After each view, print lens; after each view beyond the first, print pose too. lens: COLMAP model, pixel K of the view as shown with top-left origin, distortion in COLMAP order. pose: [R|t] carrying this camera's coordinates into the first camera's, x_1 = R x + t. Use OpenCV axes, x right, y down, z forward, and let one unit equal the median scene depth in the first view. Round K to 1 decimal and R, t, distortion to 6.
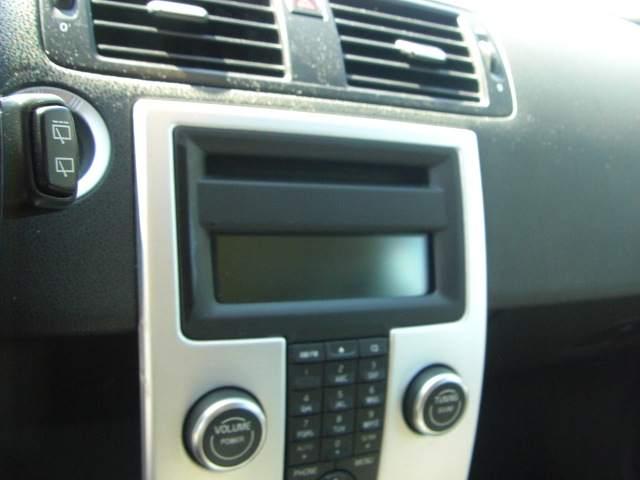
lens RADIAL K [[721.5, 0, 385.2], [0, 721.5, 224.2], [0, 0, 1]] dist [-0.169398, 0.086160]
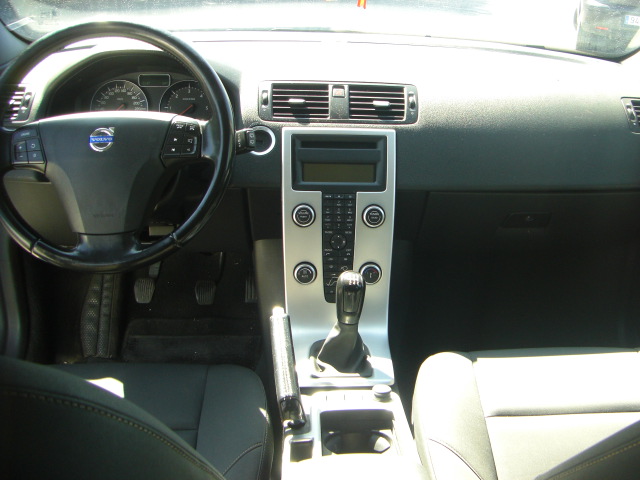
lens RADIAL K [[721.5, 0, 385.2], [0, 721.5, 224.2], [0, 0, 1]] dist [-0.169398, 0.086160]
pose [[0.903371, -0.013645, -0.428642, 1.612635], [0.005704, 0.999788, -0.019804, 0.379263], [0.428821, 0.015446, 0.903257, -2.011103]]
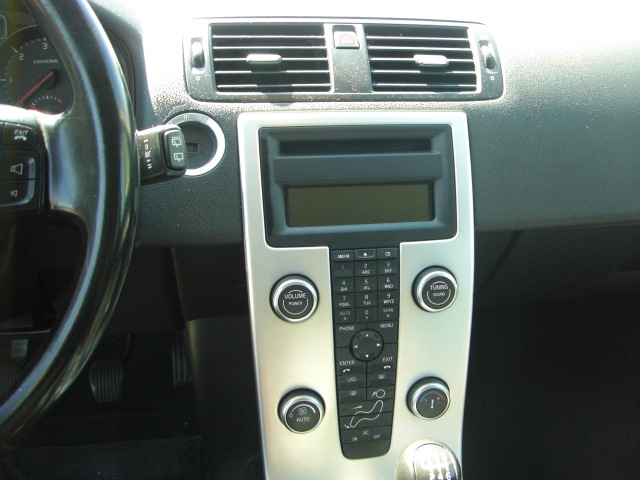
lens RADIAL K [[721.5, 0, 385.2], [0, 721.5, 224.2], [0, 0, 1]] dist [-0.169398, 0.086160]
pose [[0.945777, -0.033313, -0.323104, 0.522957], [0.048192, 0.998109, 0.038156, 0.044952], [0.321222, -0.051658, 0.945594, -0.553984]]
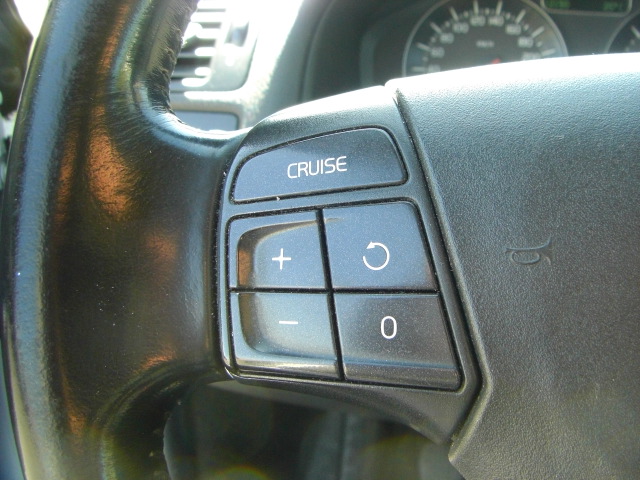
lens RADIAL K [[721.5, 0, 385.2], [0, 721.5, 224.2], [0, 0, 1]] dist [-0.169398, 0.086160]
pose [[0.810366, 0.034232, -0.584924, -0.661270], [-0.045250, 0.998967, -0.004228, -0.024805], [0.584175, 0.029894, 0.811077, -0.402846]]
